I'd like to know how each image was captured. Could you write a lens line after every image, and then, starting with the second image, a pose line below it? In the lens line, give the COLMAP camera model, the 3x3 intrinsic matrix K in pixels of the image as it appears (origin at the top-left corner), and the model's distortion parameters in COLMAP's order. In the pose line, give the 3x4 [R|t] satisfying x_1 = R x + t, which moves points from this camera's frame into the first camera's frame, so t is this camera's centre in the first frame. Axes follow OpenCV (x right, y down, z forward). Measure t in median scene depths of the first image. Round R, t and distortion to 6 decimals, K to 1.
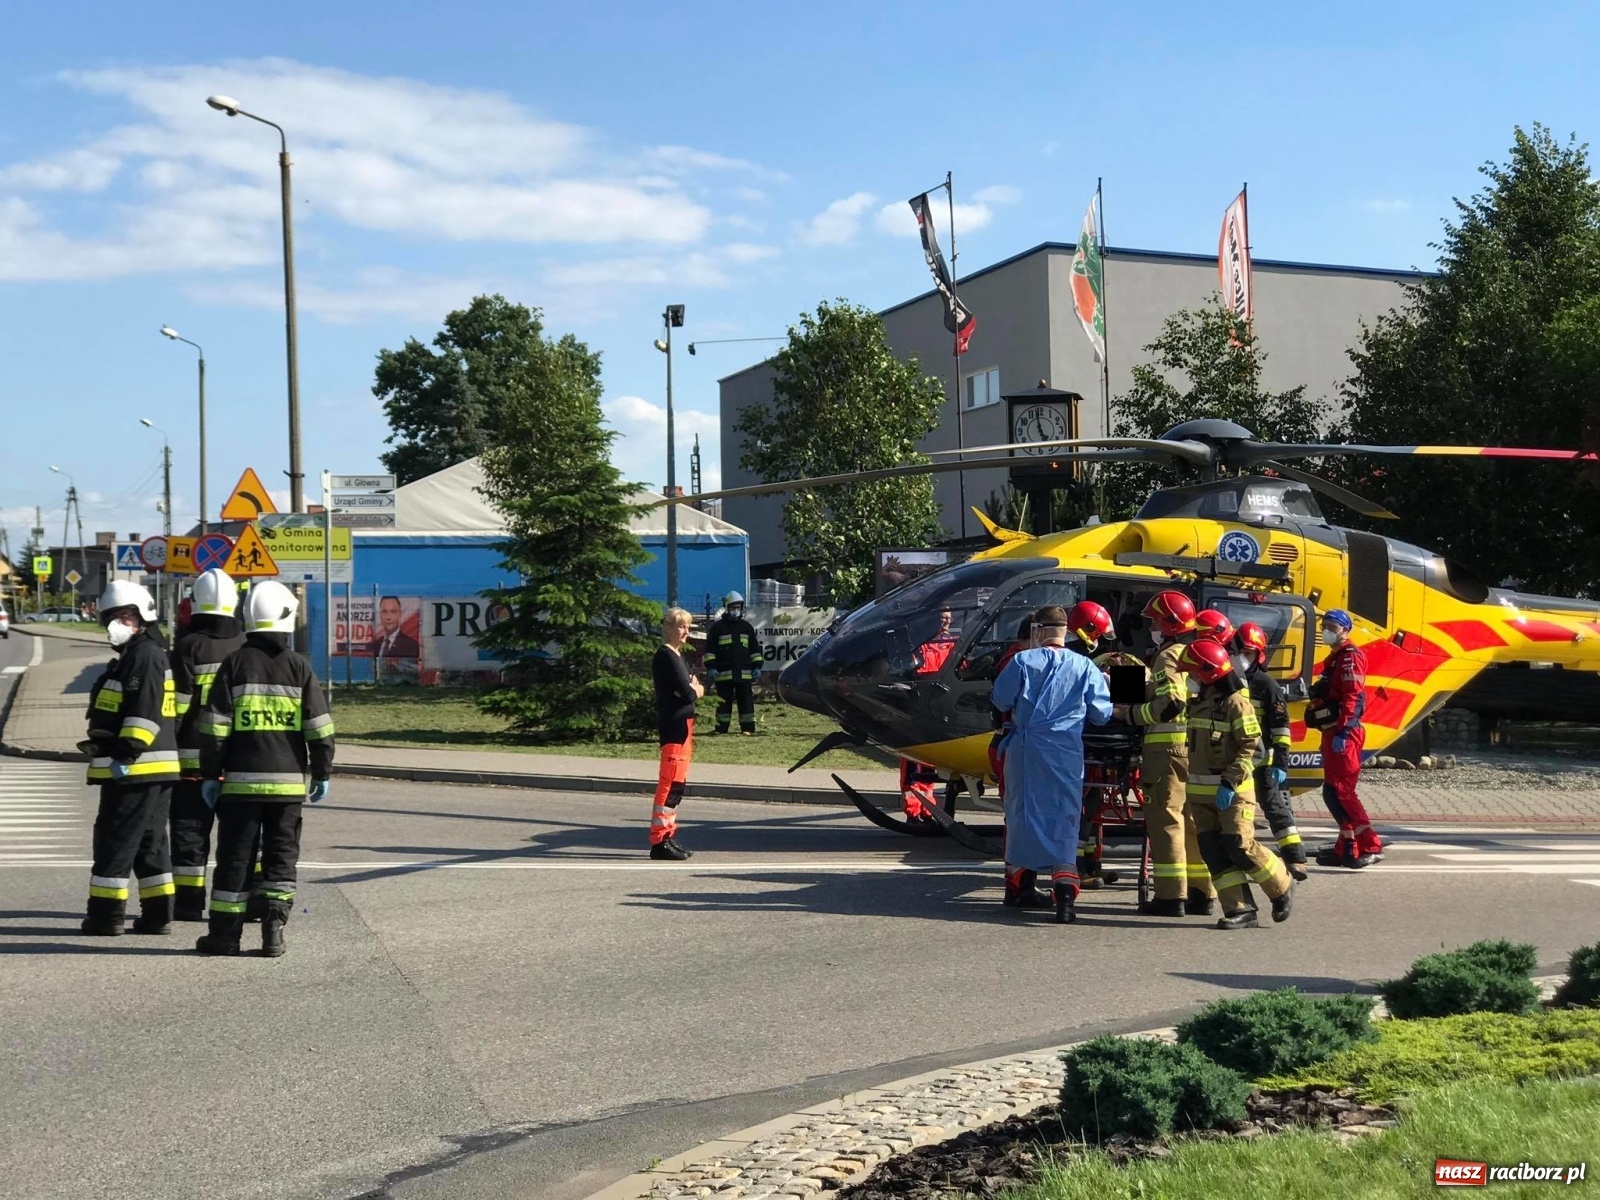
lens RADIAL K [[4345.3, 0, 800.0], [0, 4345.3, 600.0], [0, 0, 1]] dist [-0.111903, 1.454128]
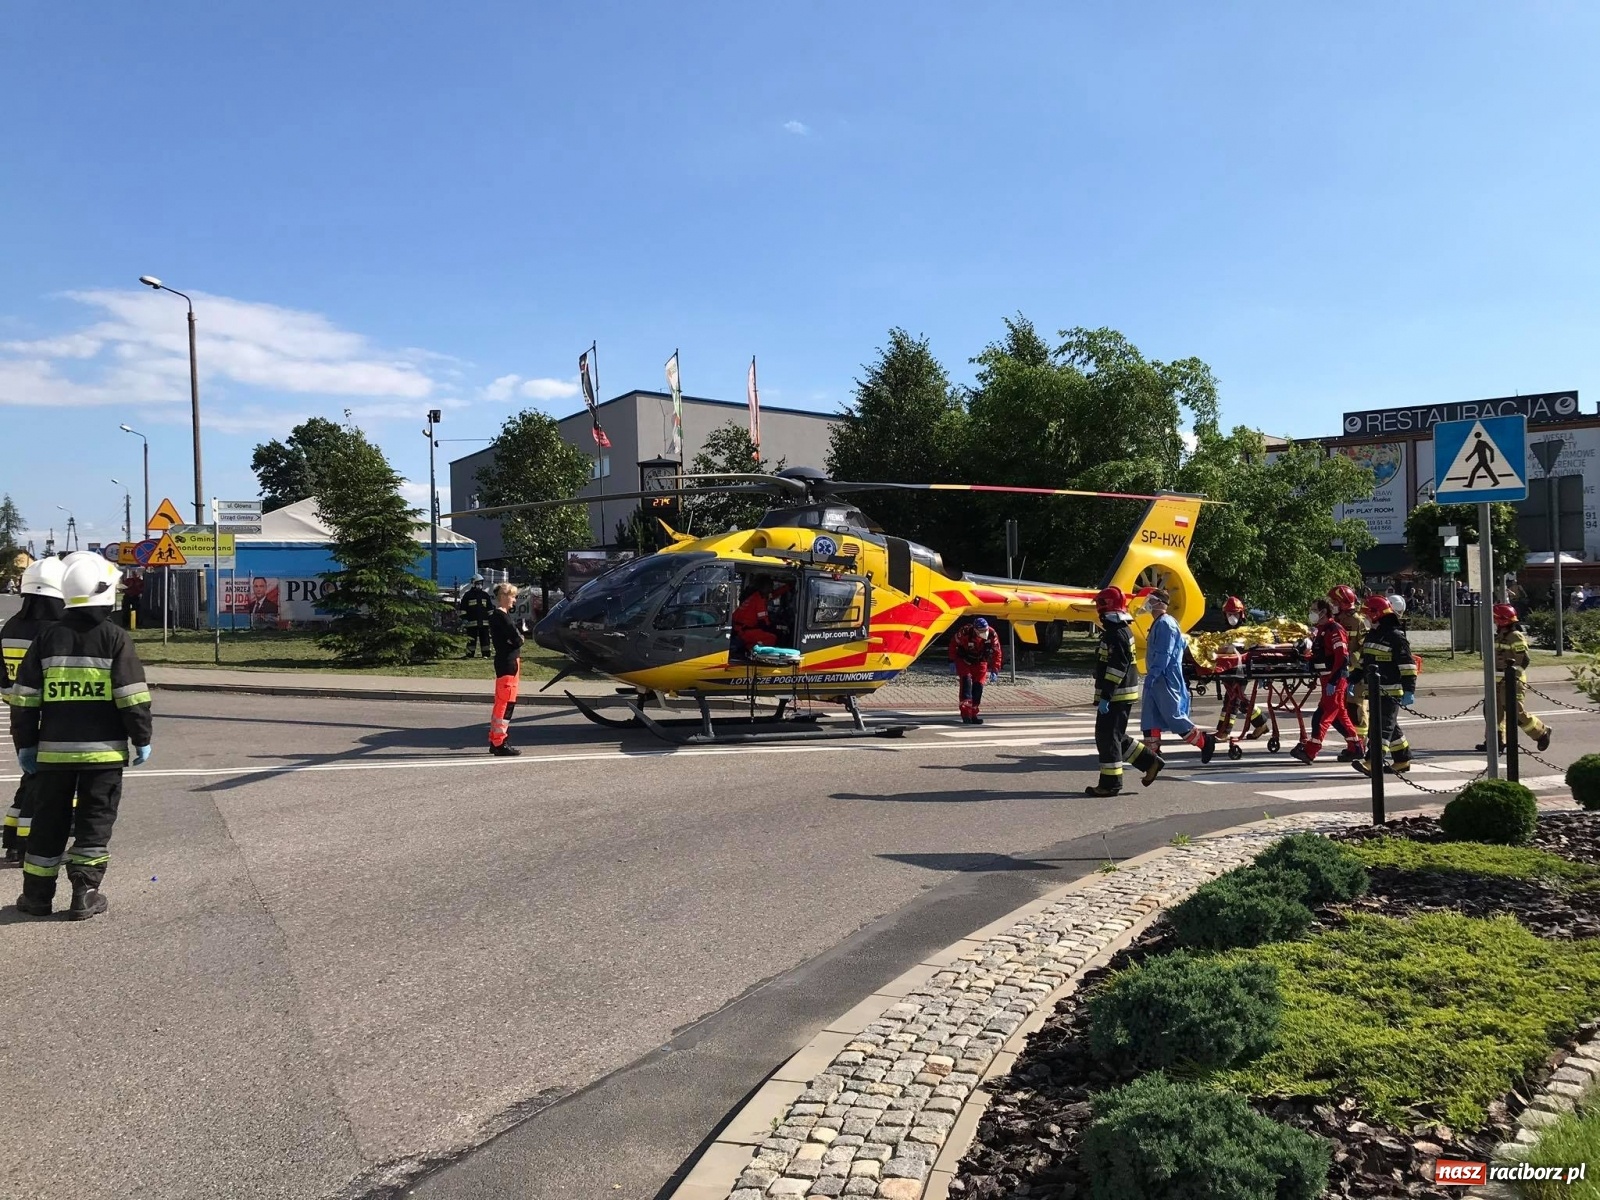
lens RADIAL K [[1310.6, 0, 800.0], [0, 1310.6, 600.0], [0, 0, 1]] dist [-0.000313, 0.008447]
pose [[0.958506, -0.005130, 0.285025, -0.040658], [0.001165, 0.999900, 0.014079, 0.001116], [-0.285069, -0.013163, 0.958417, 0.479619]]
